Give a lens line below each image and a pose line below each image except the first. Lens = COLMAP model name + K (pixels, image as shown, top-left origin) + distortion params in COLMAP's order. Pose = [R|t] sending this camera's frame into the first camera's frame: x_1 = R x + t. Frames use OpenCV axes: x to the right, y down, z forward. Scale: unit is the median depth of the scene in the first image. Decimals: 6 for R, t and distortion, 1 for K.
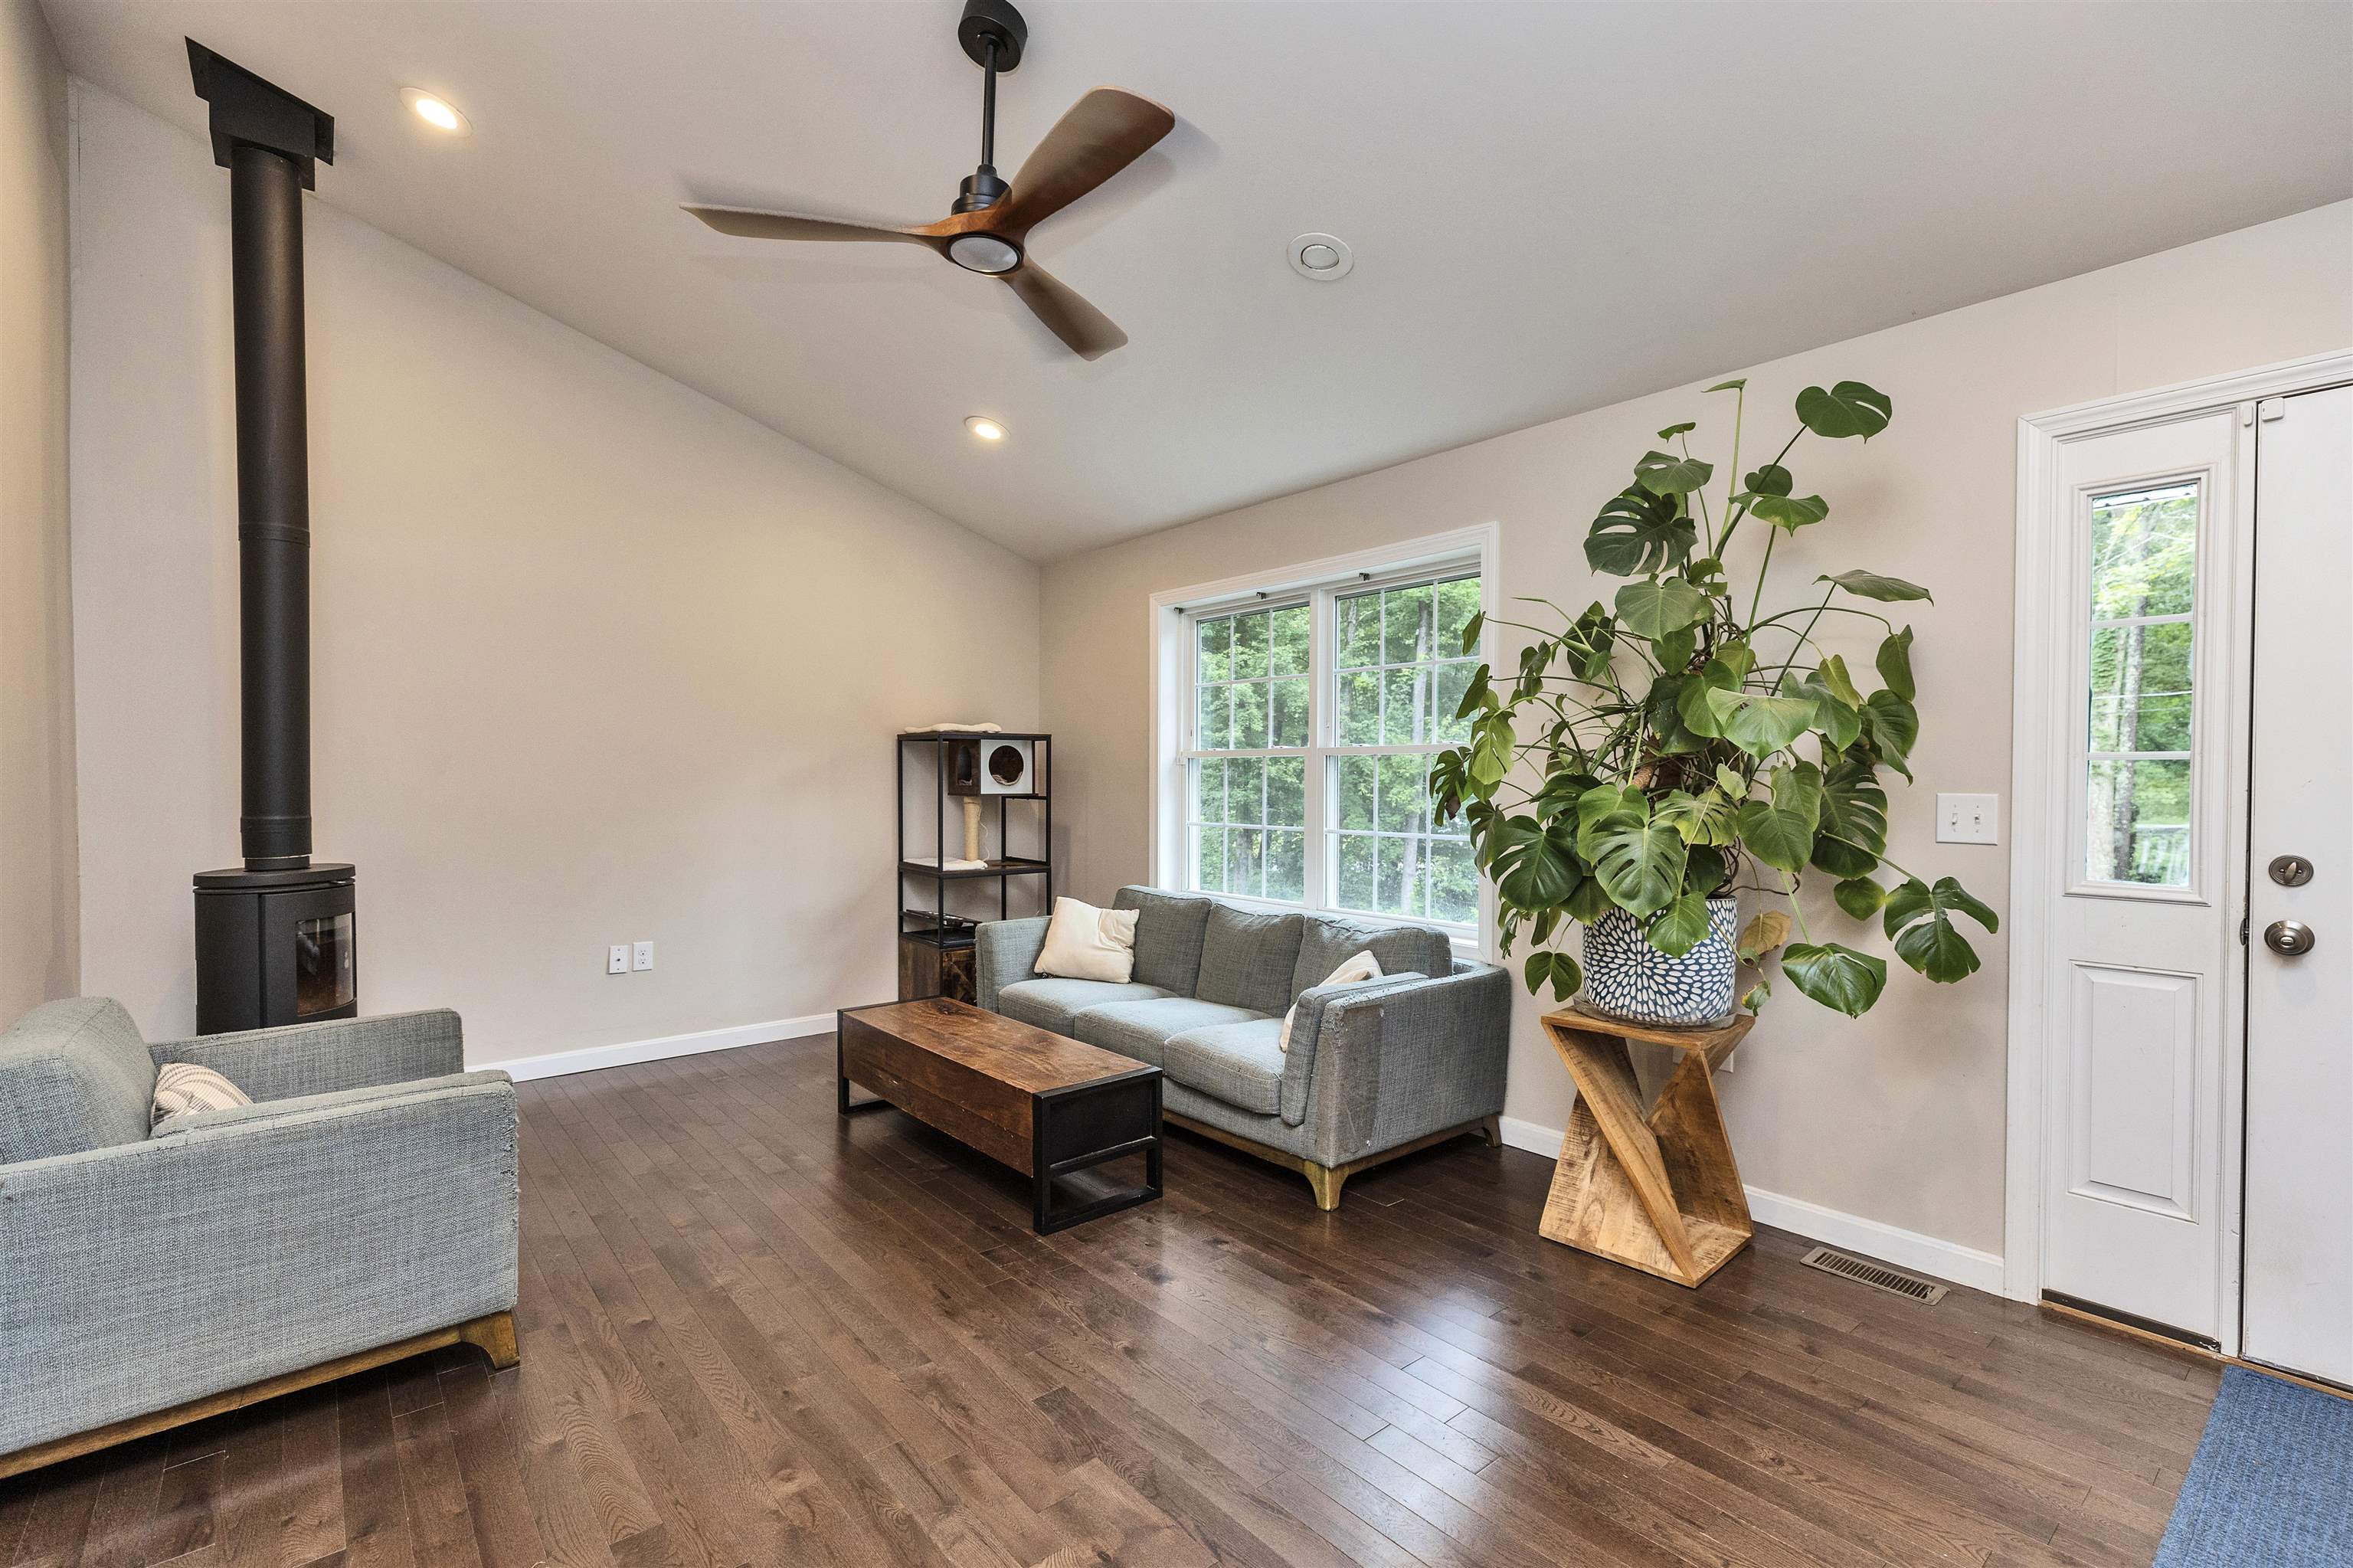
lens RADIAL K [[1049.7, 0, 1165.2], [0, 1049.7, 786.4], [0, 0, 1]] dist [0.007699, -0.001898]
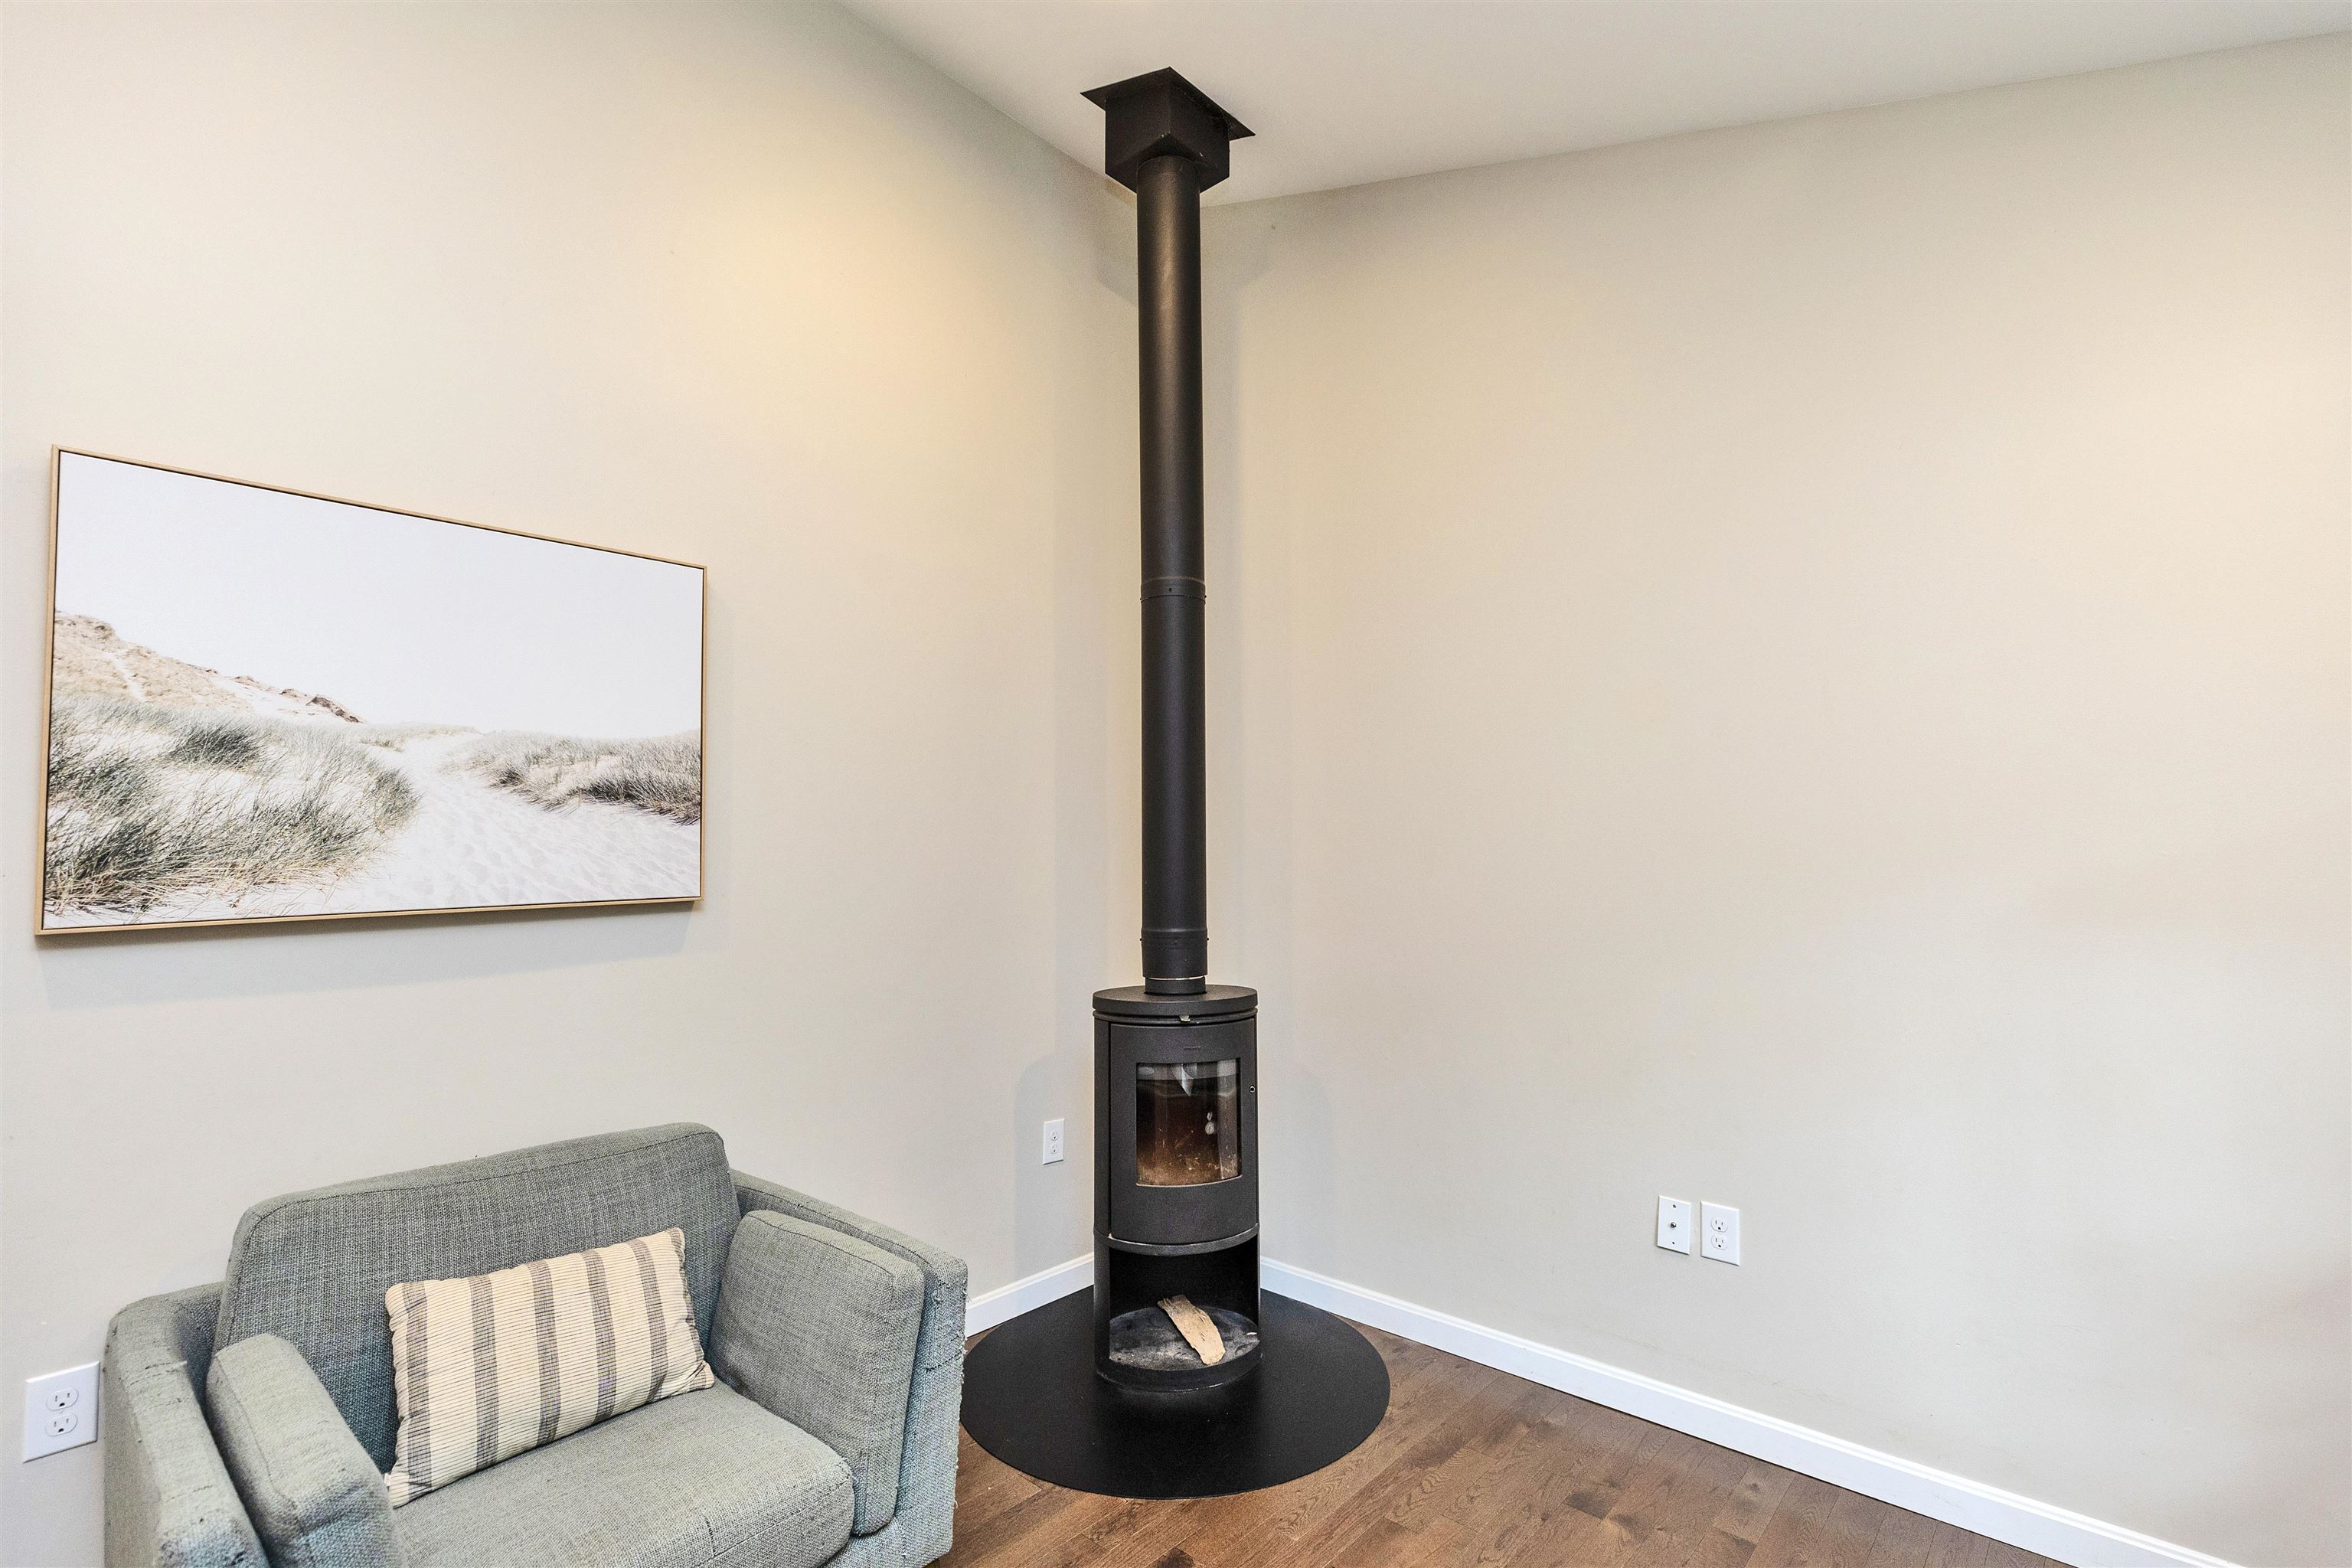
lens RADIAL K [[1049.2, 0, 1206.4], [0, 1049.2, 781.5], [0, 0, 1]] dist [0.007699, -0.001898]
pose [[0.160589, -0.076300, -0.984068, -0.025012], [-0.005399, 0.996925, -0.078178, -0.025229], [0.987007, 0.017868, 0.159683, 1.047153]]
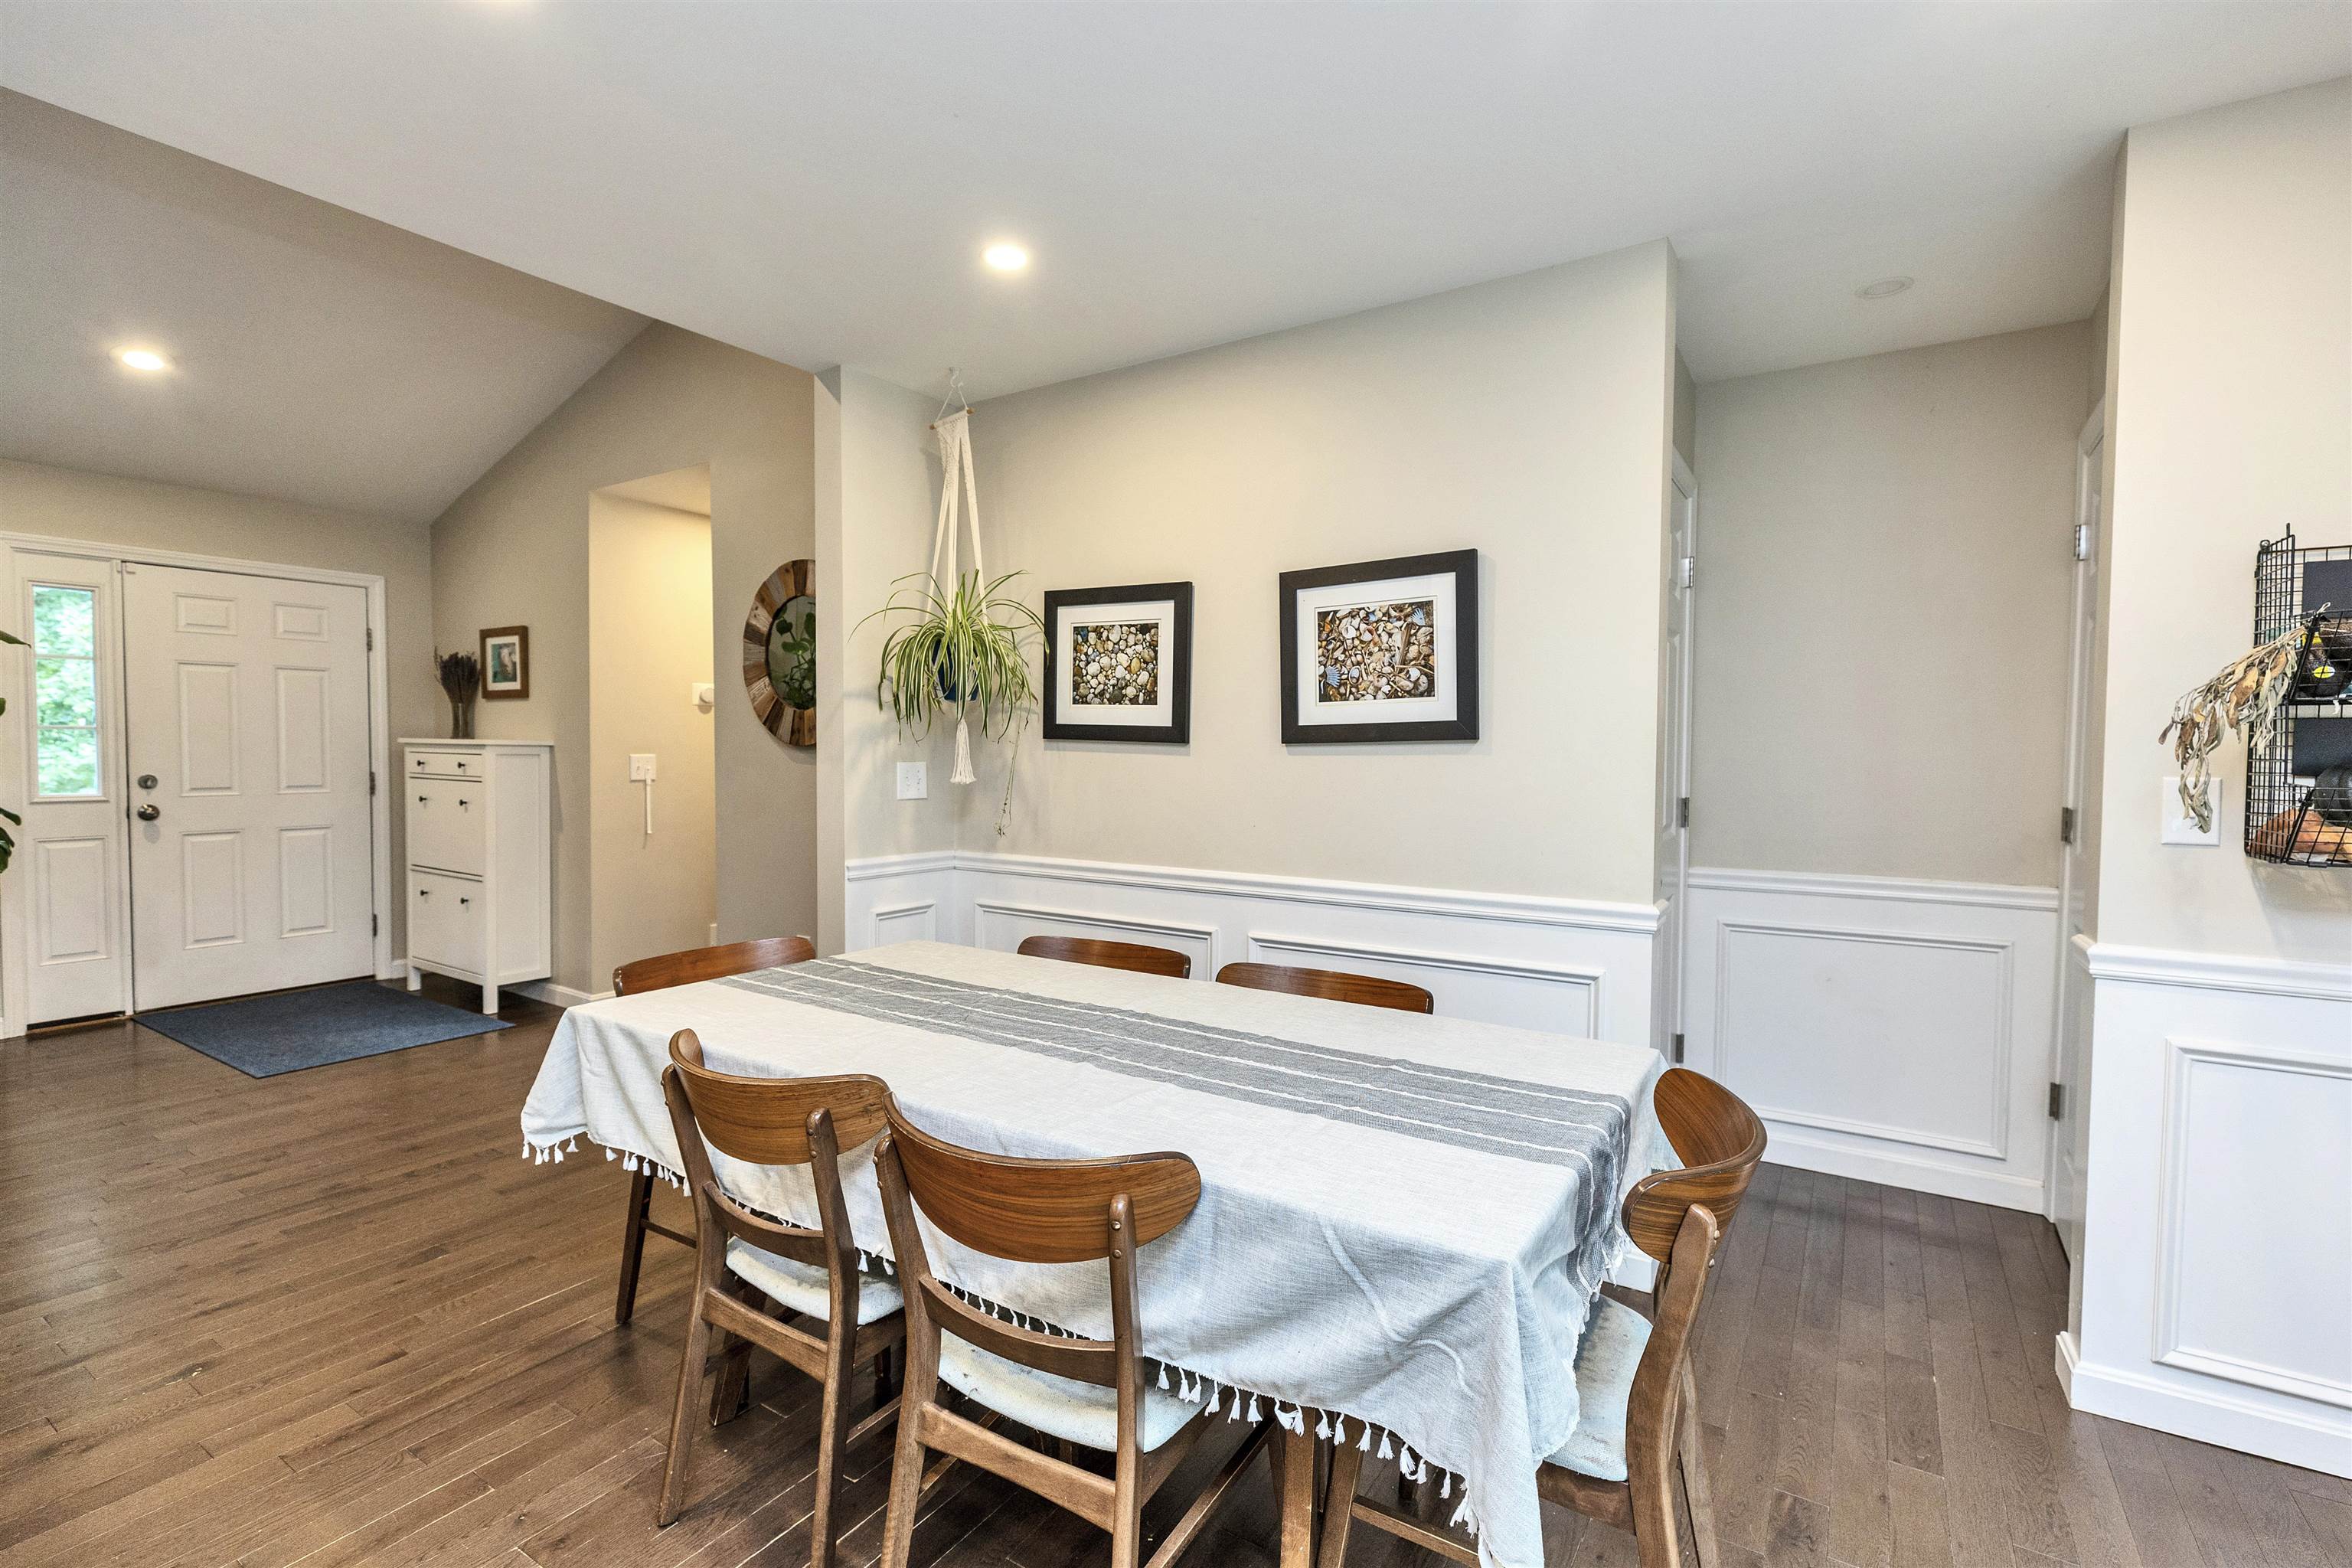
lens RADIAL K [[1049.2, 0, 1189.1], [0, 1049.2, 784.1], [0, 0, 1]] dist [0.007699, -0.001898]
pose [[-0.304041, -0.037434, 0.951923, -1.241698], [0.003901, 0.999170, 0.040538, 0.002846], [-0.952651, 0.016039, -0.303643, -0.289261]]
